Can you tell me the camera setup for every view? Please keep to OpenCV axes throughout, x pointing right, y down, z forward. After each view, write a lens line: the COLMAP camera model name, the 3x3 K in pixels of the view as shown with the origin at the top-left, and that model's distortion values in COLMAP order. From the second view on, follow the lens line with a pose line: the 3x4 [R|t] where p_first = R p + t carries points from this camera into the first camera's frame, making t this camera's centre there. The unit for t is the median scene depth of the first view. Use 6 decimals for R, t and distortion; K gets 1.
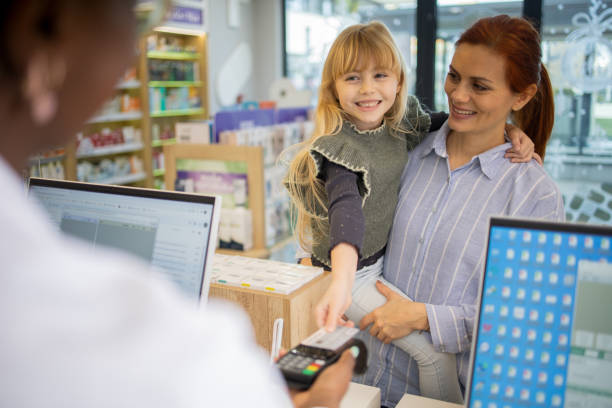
lens RADIAL K [[628.9, 0, 306.0], [0, 628.9, 204.0], [0, 0, 1]] dist [-0.080728, 0.008979]
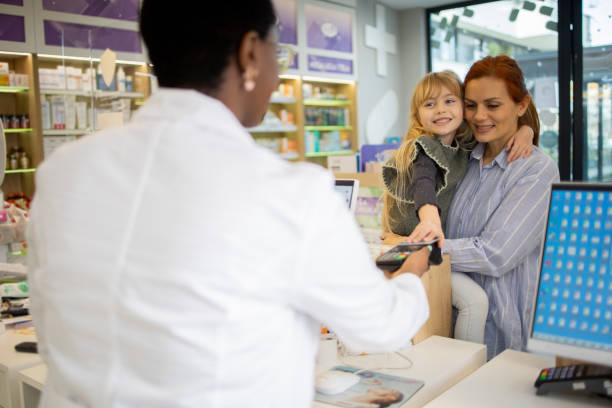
lens RADIAL K [[628.9, 0, 306.0], [0, 628.9, 204.0], [0, 0, 1]] dist [-0.080728, 0.008979]
pose [[0.971400, -0.001026, -0.237447, 0.028774], [-0.018474, 0.996633, -0.079882, 0.054331], [0.236729, 0.081984, 0.968110, -0.127304]]
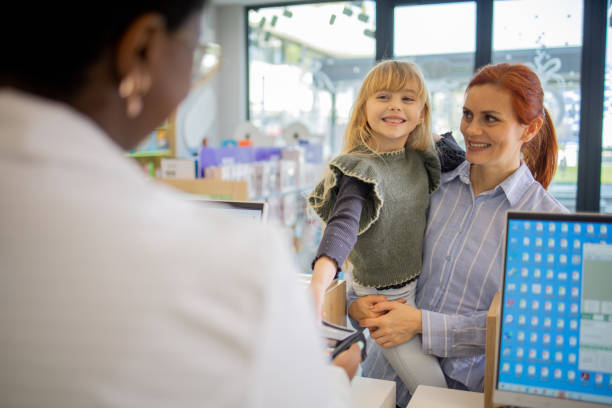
lens RADIAL K [[628.9, 0, 306.0], [0, 628.9, 204.0], [0, 0, 1]] dist [-0.080728, 0.008979]
pose [[0.996353, -0.003484, 0.085255, -0.058959], [0.010033, 0.997018, -0.076508, 0.027972], [-0.084734, 0.077084, 0.993417, -0.050468]]
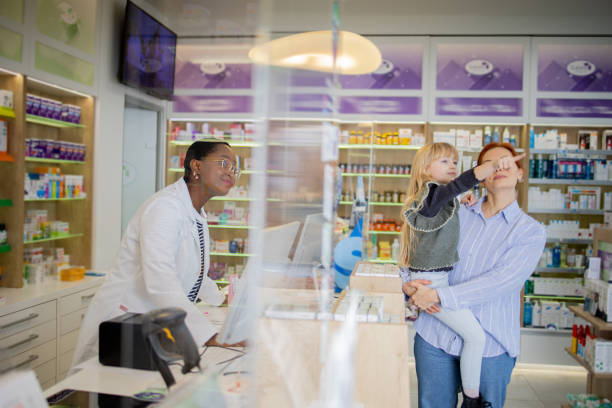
lens RADIAL K [[430.9, 0, 306.0], [0, 430.9, 204.0], [0, 0, 1]] dist [-0.047749, -0.000559]
pose [[0.367463, 0.047718, -0.928813, 0.558907], [-0.197107, 0.979993, -0.027633, -0.141431], [0.908911, 0.193229, 0.369517, 0.907845]]
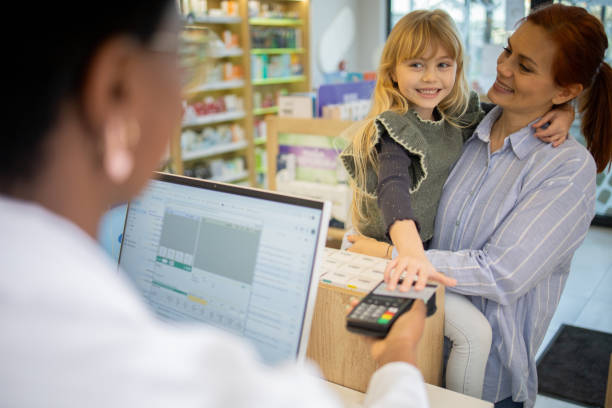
lens RADIAL K [[628.9, 0, 306.0], [0, 628.9, 204.0], [0, 0, 1]] dist [-0.080728, 0.008979]
pose [[0.987776, 0.026789, -0.153561, -0.009973], [-0.017364, 0.997901, 0.062392, -0.023371], [0.154910, -0.058963, 0.986167, 0.028055]]
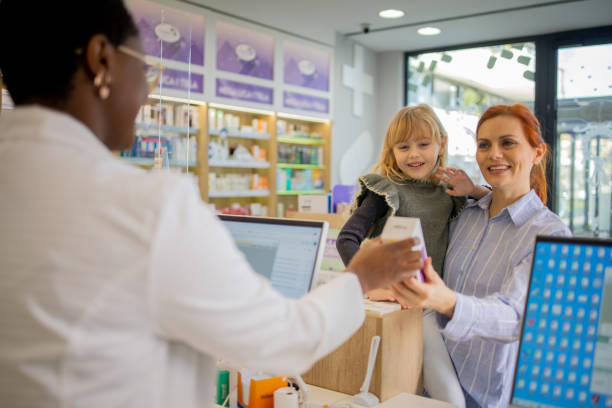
lens RADIAL K [[634.3, 0, 311.1], [0, 634.3, 203.1], [0, 0, 1]] dist [-0.058528, 0.016353]
pose [[0.982189, 0.030164, -0.185461, 0.024763], [-0.057574, 0.987867, -0.144236, 0.049417], [0.178860, 0.152344, 0.972008, -0.096060]]
